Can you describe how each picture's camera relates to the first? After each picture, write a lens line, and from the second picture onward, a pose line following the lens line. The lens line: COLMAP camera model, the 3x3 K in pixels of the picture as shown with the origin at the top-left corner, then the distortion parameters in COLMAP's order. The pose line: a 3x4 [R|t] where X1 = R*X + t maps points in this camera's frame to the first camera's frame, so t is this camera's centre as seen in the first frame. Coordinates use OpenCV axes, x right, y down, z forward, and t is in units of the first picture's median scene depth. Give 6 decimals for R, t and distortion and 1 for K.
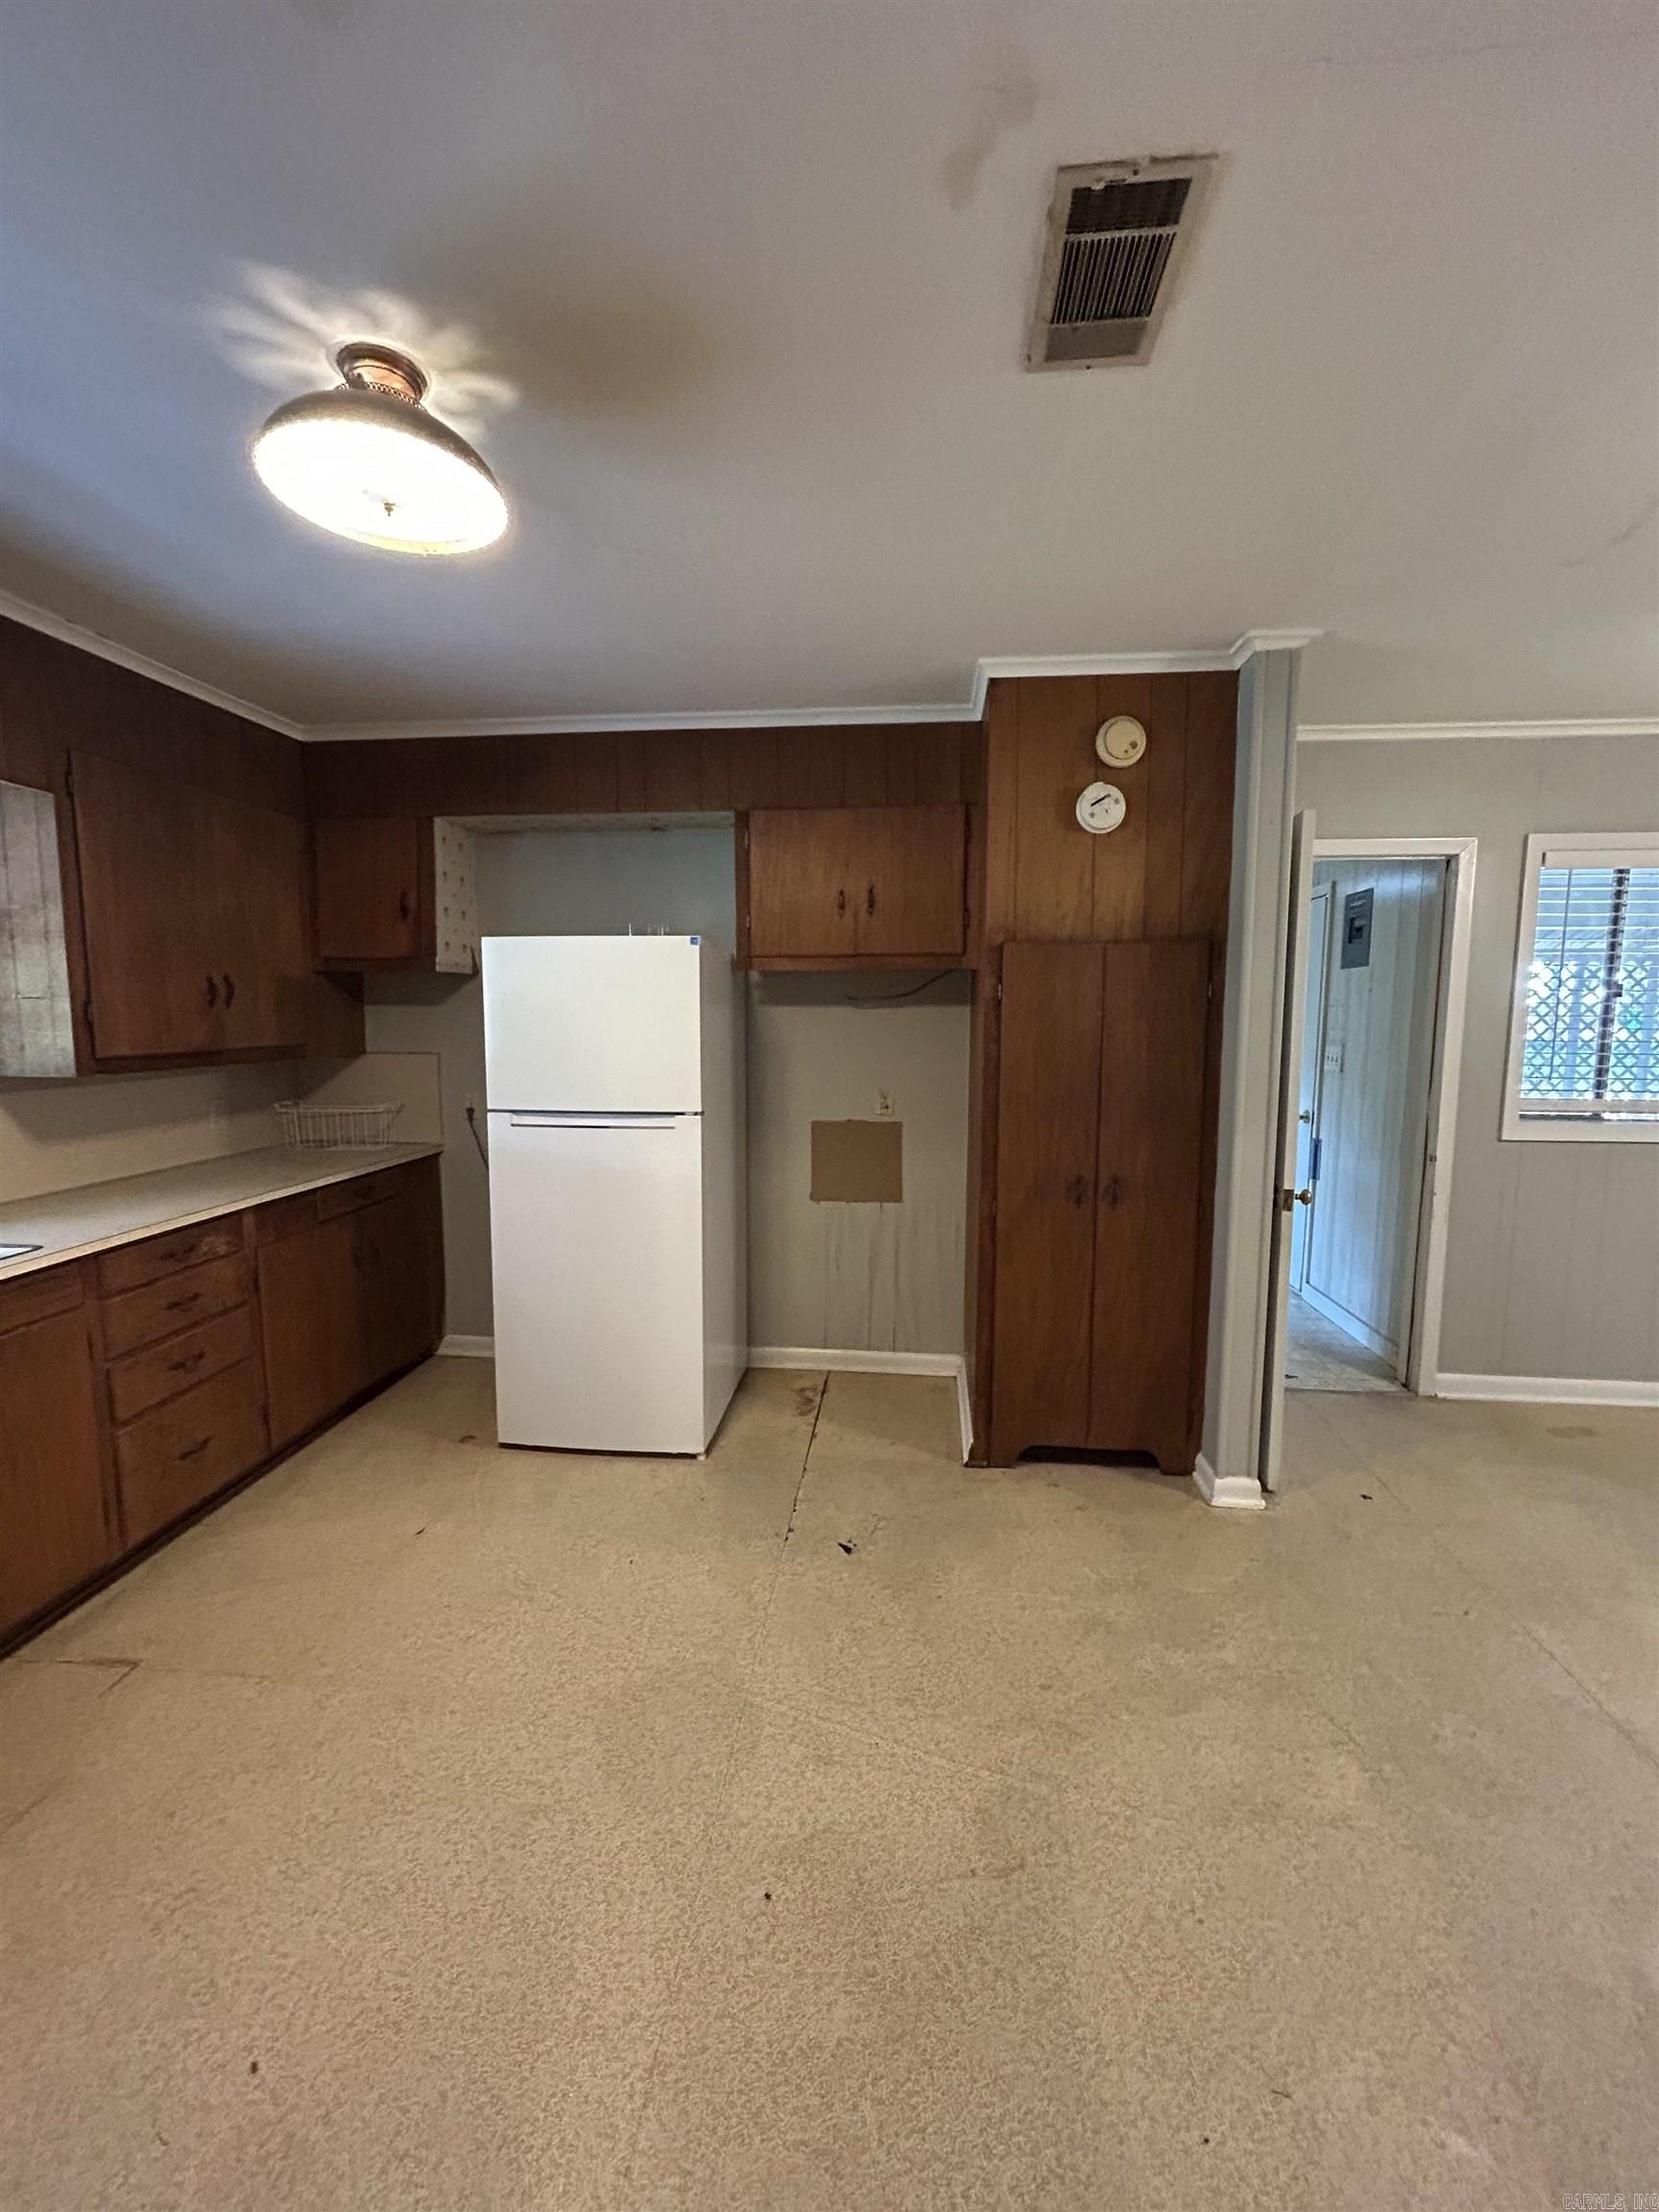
lens RADIAL K [[891.1, 0, 832.2], [0, 891.1, 1105.8], [0, 0, 1]] dist [-0.001519, 0.000280]
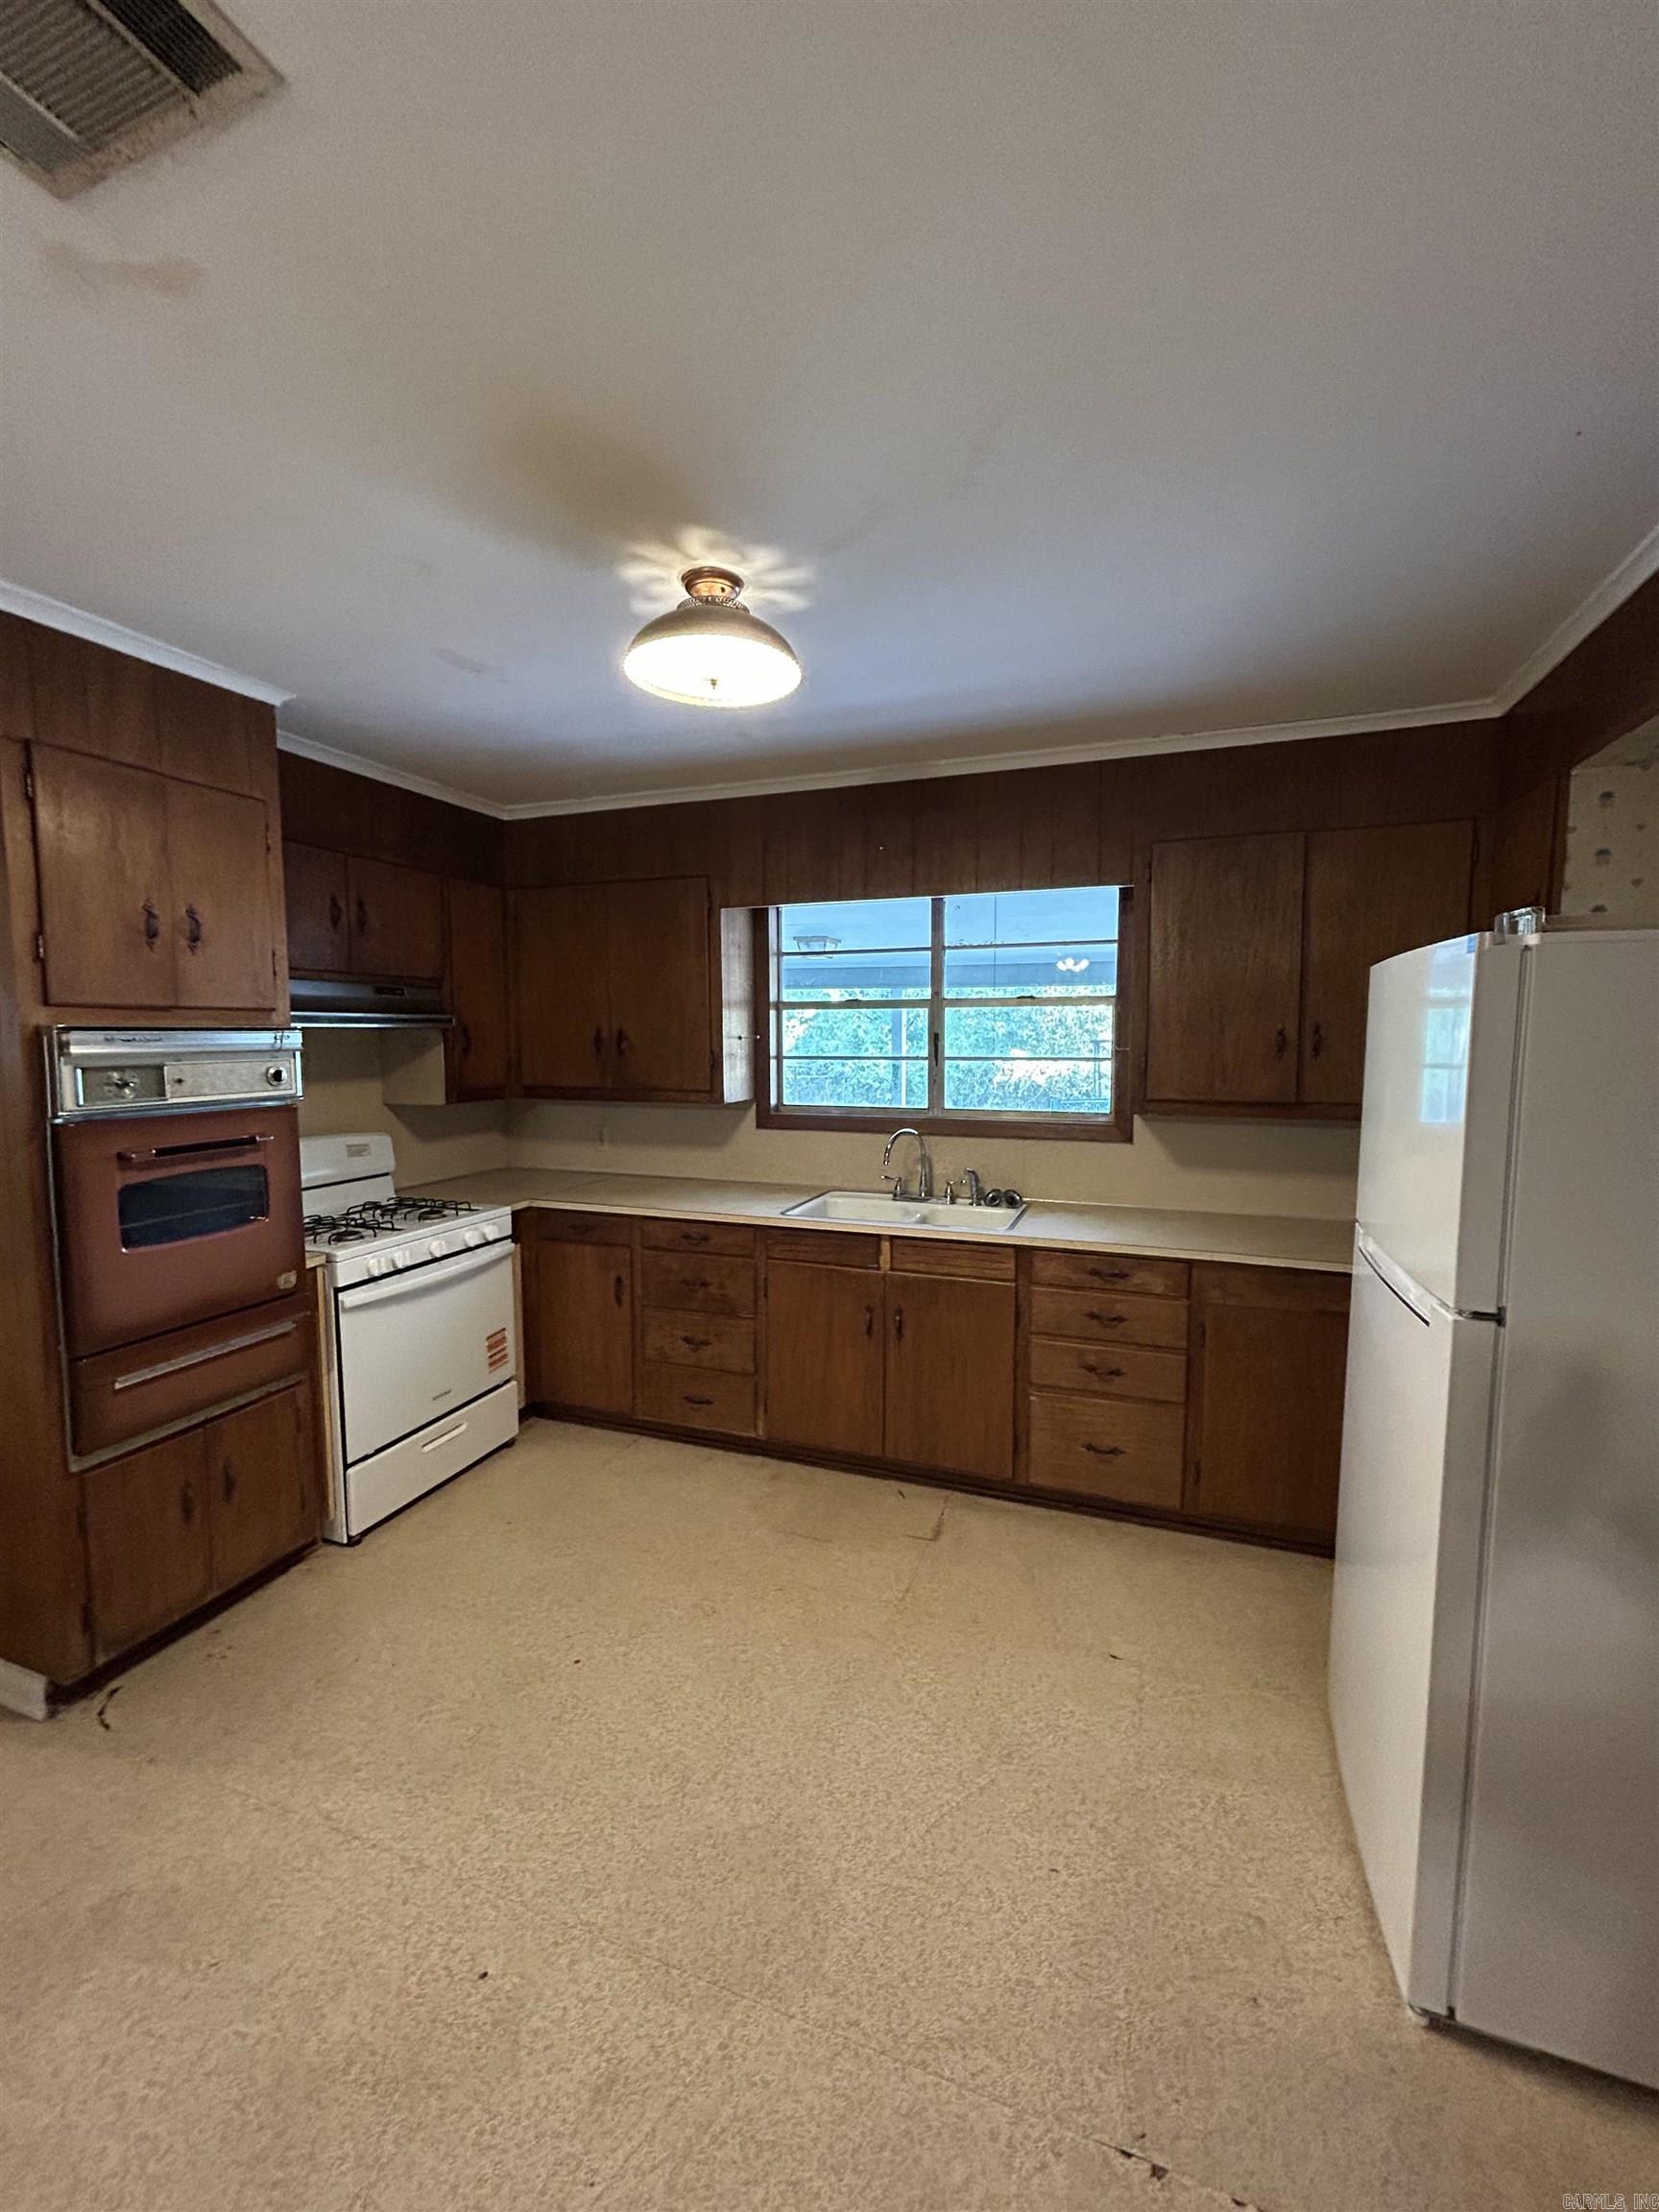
lens RADIAL K [[891.1, 0, 827.9], [0, 891.1, 1102.8], [0, 0, 1]] dist [-0.001519, 0.000280]
pose [[-0.251930, 0.076869, -0.964688, 0.476518], [-0.103884, 0.988932, 0.105931, -0.147120], [0.962153, 0.126903, -0.241156, 0.991174]]
